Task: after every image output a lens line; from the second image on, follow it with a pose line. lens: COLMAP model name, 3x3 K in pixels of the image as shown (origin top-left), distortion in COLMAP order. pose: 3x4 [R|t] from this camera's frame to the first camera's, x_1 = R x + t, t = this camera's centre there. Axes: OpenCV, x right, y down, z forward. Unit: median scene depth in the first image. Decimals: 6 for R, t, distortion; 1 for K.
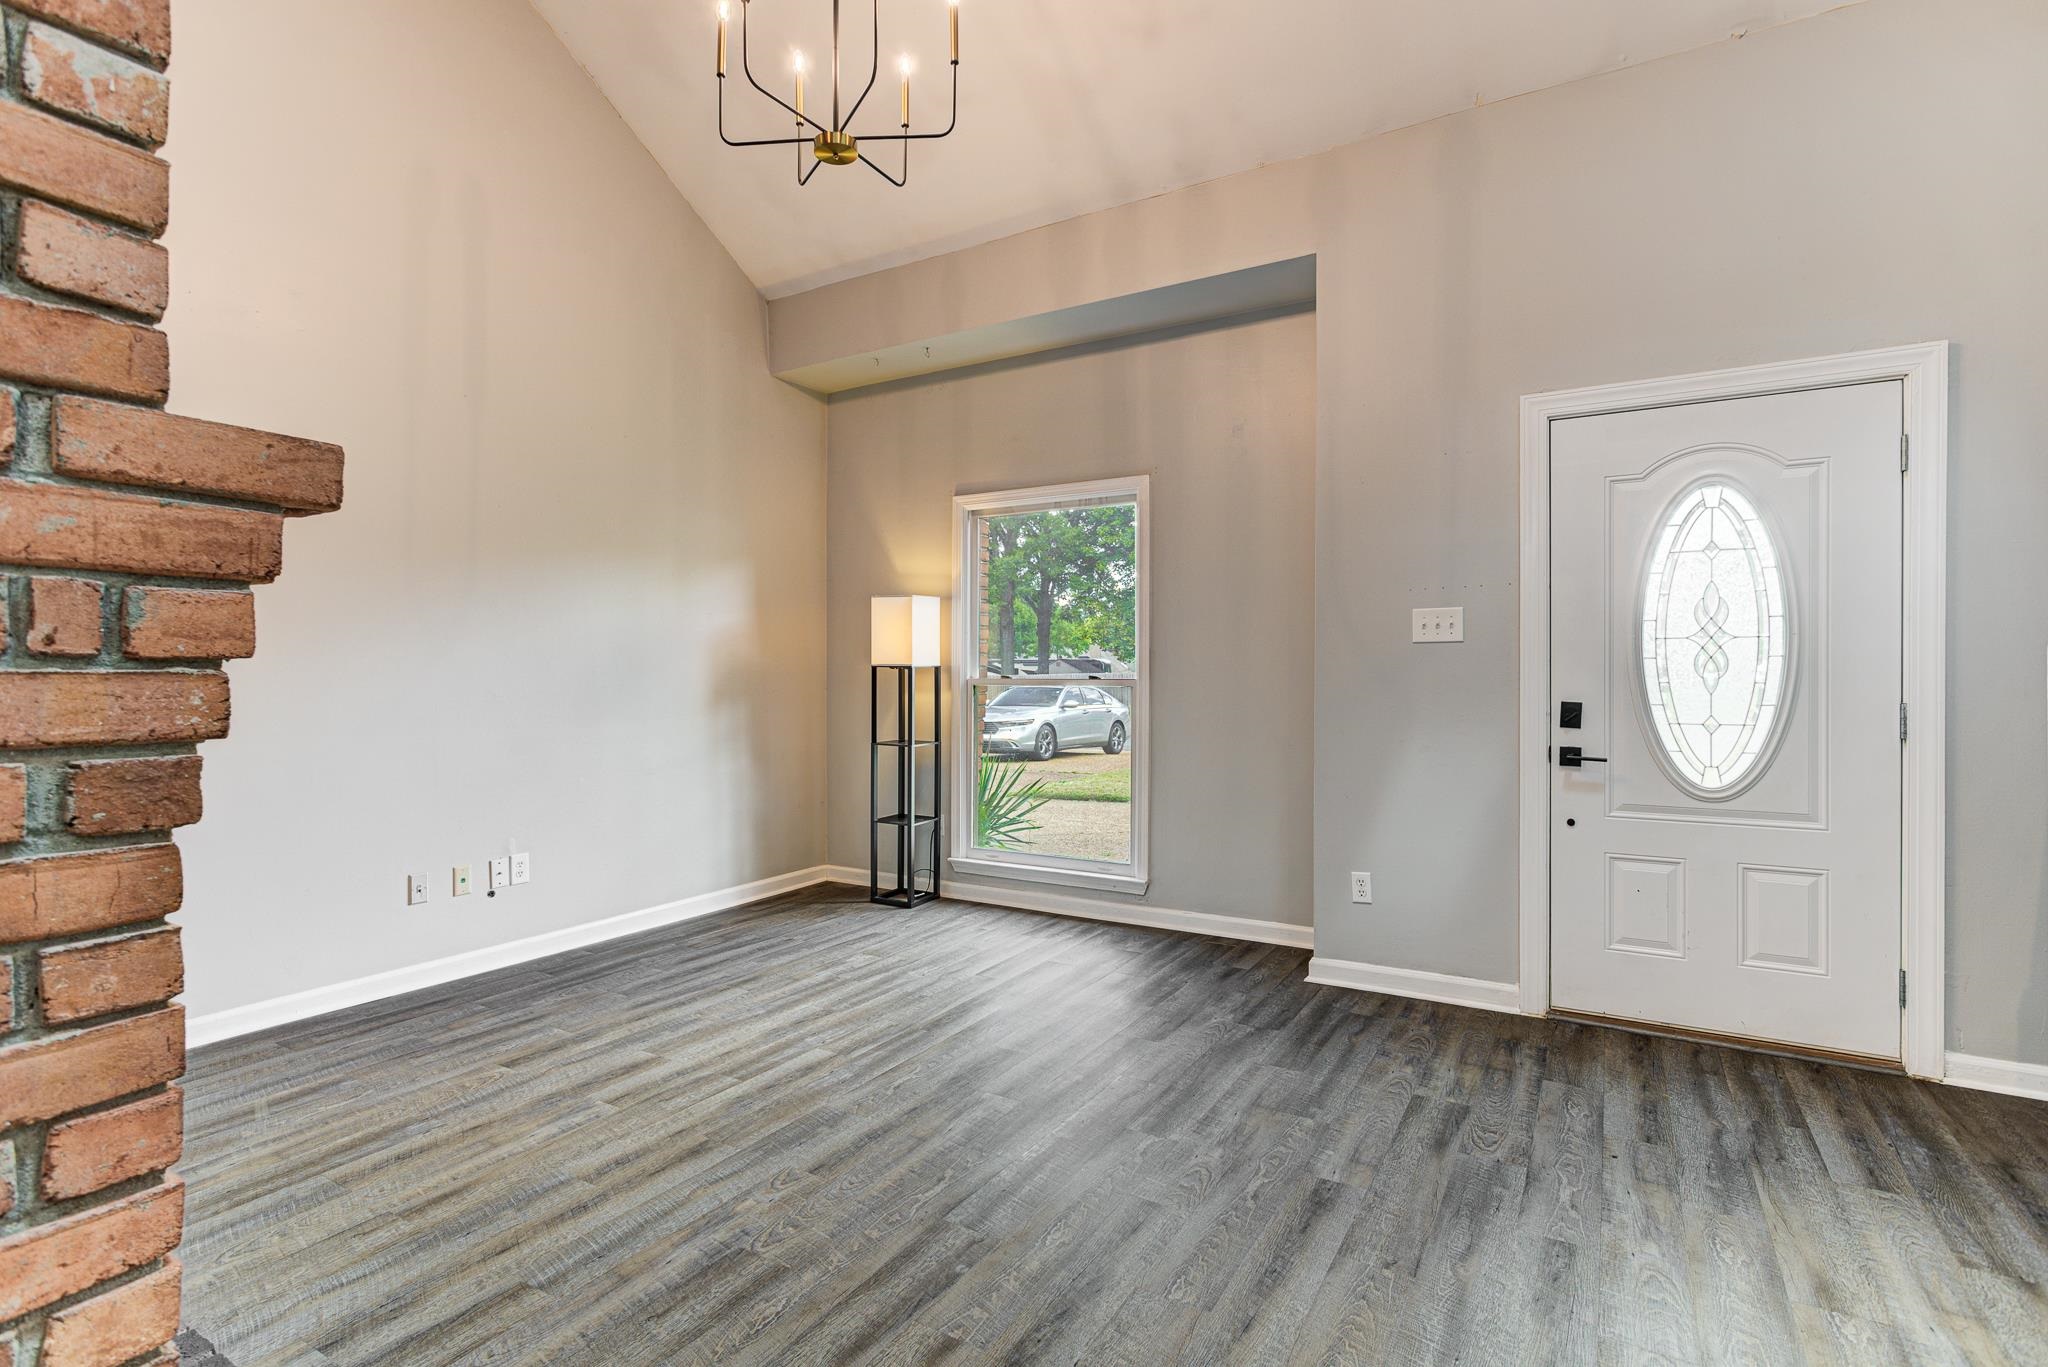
lens RADIAL K [[986.7, 0, 1019.8], [0, 986.7, 682.3], [0, 0, 1]] dist [-0.006122, 0.005314]
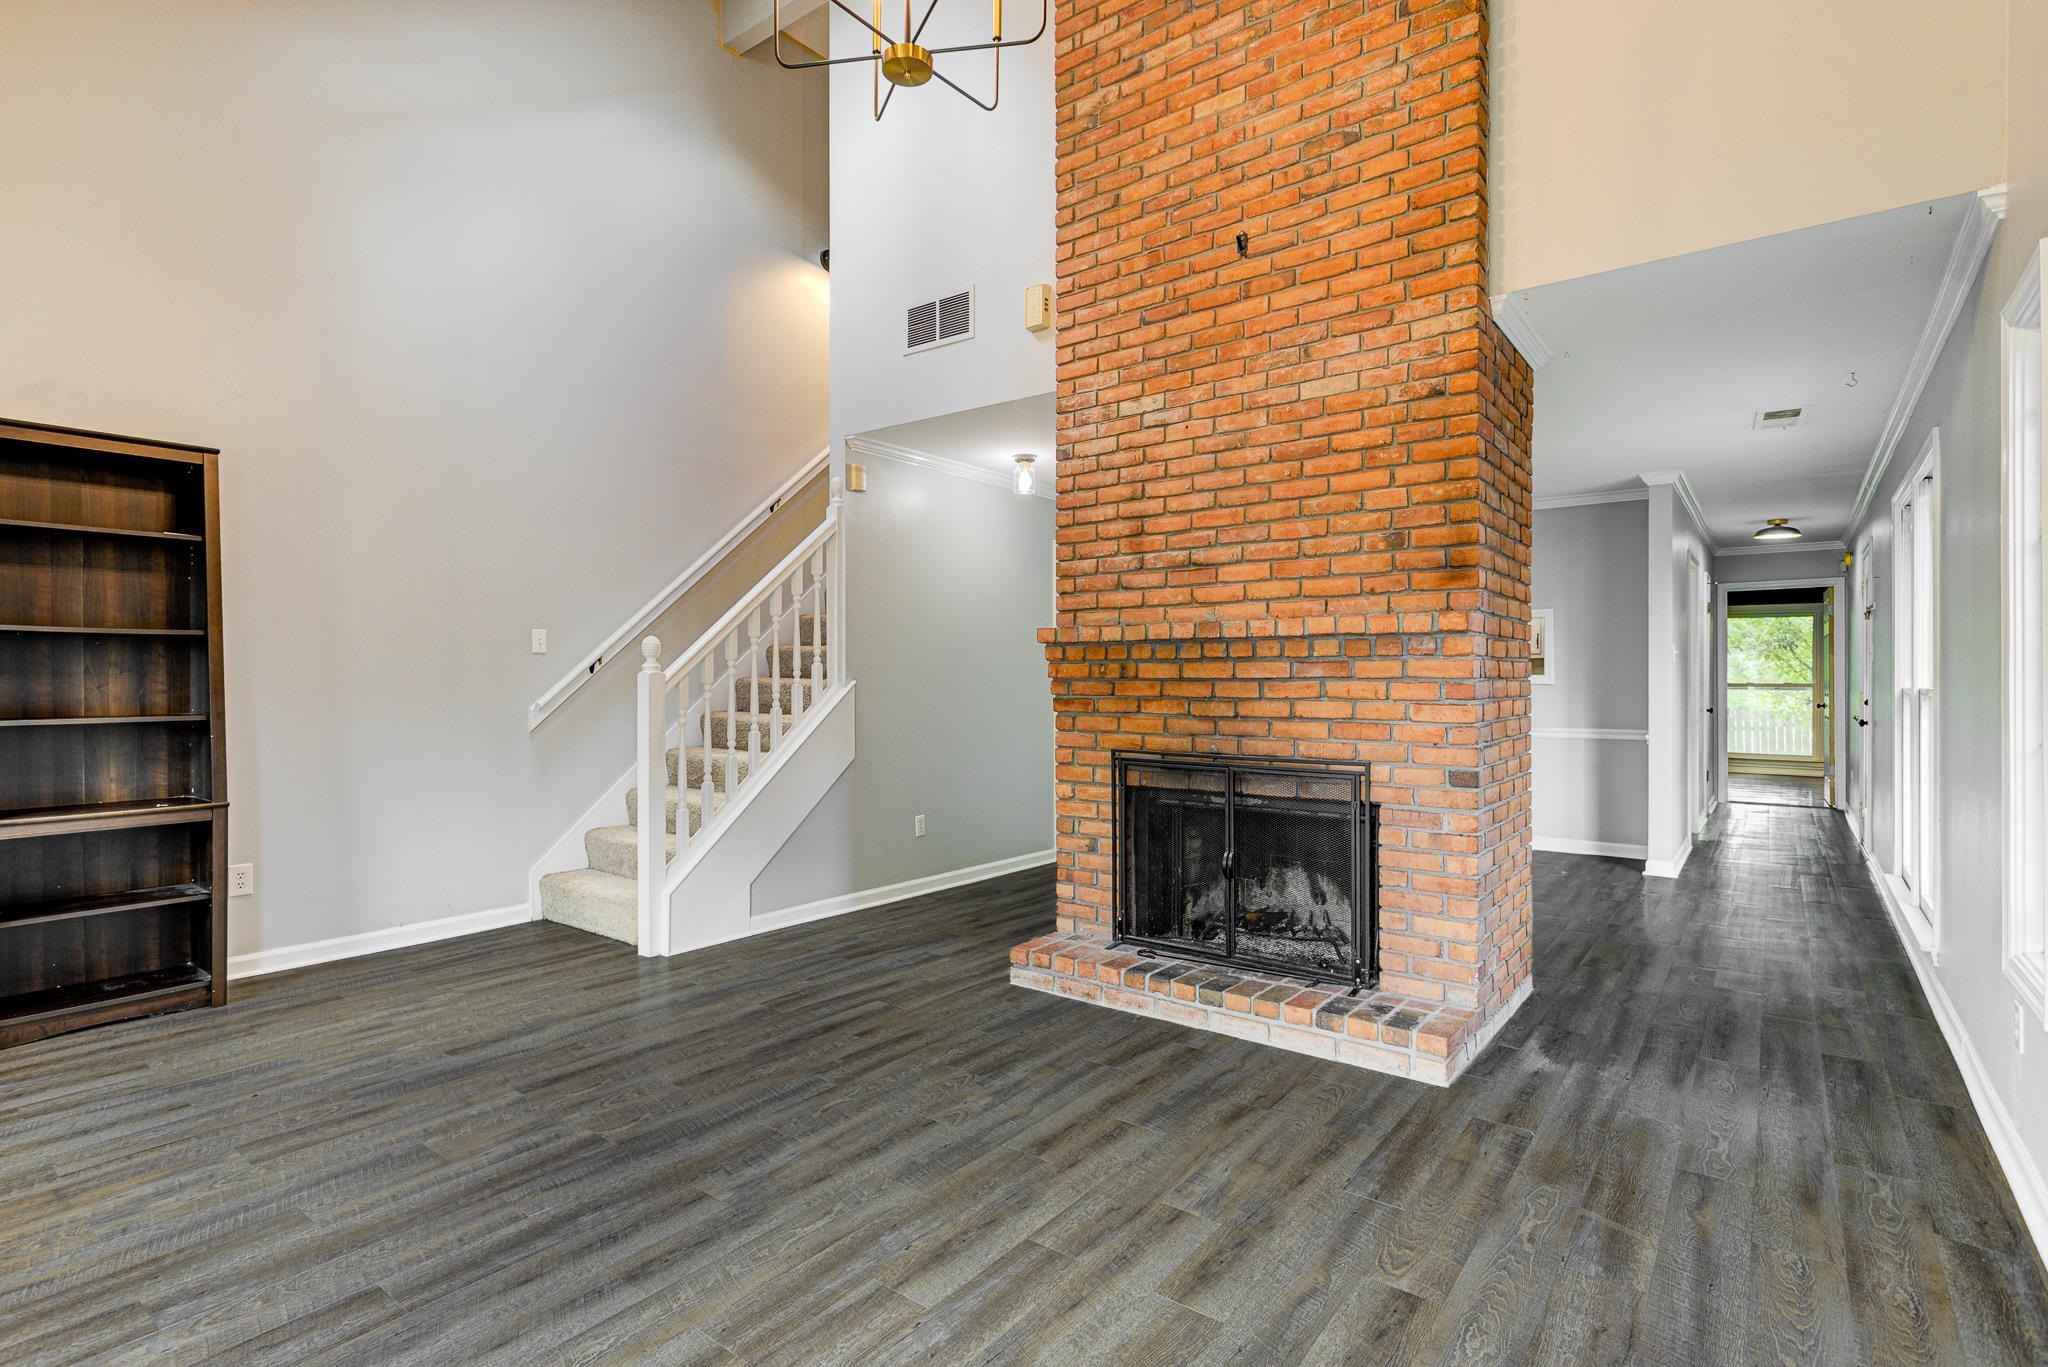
lens RADIAL K [[986.7, 0, 1017.9], [0, 986.7, 682.9], [0, 0, 1]] dist [-0.006122, 0.005314]
pose [[-0.993392, 0.000087, 0.114770, -0.343035], [0.001318, 0.999942, 0.010651, -0.013557], [-0.114762, 0.010732, -0.993335, 1.653859]]
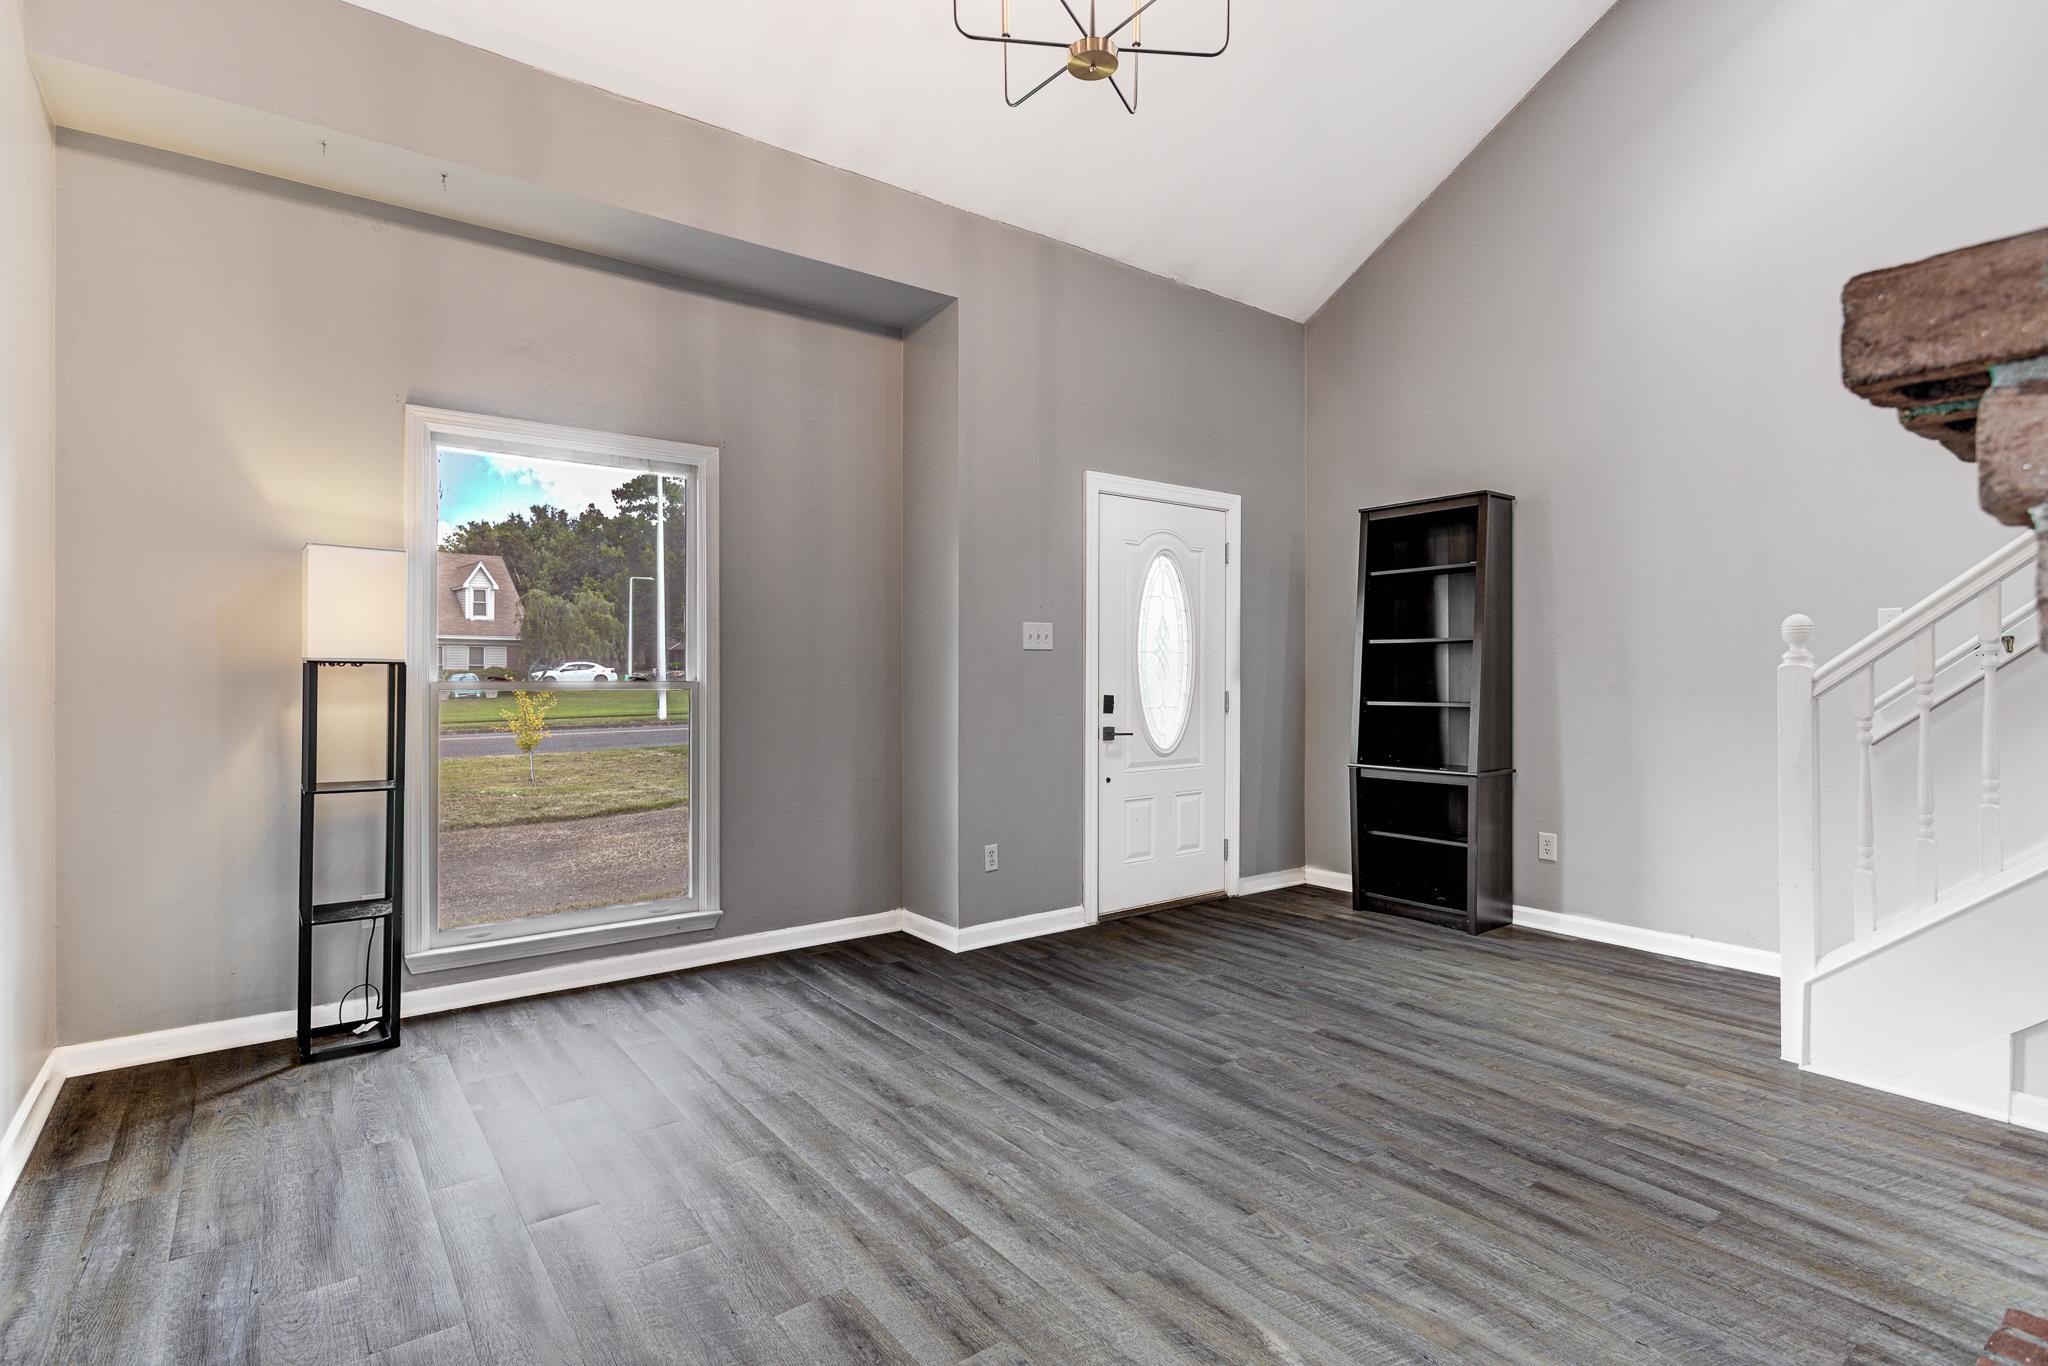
lens RADIAL K [[986.7, 0, 992.0], [0, 986.7, 672.4], [0, 0, 1]] dist [-0.006122, 0.005314]
pose [[0.386425, 0.004241, 0.922311, -0.909062], [0.006946, 0.999948, -0.007508, -0.003212], [-0.922295, 0.009307, 0.386375, 0.676385]]
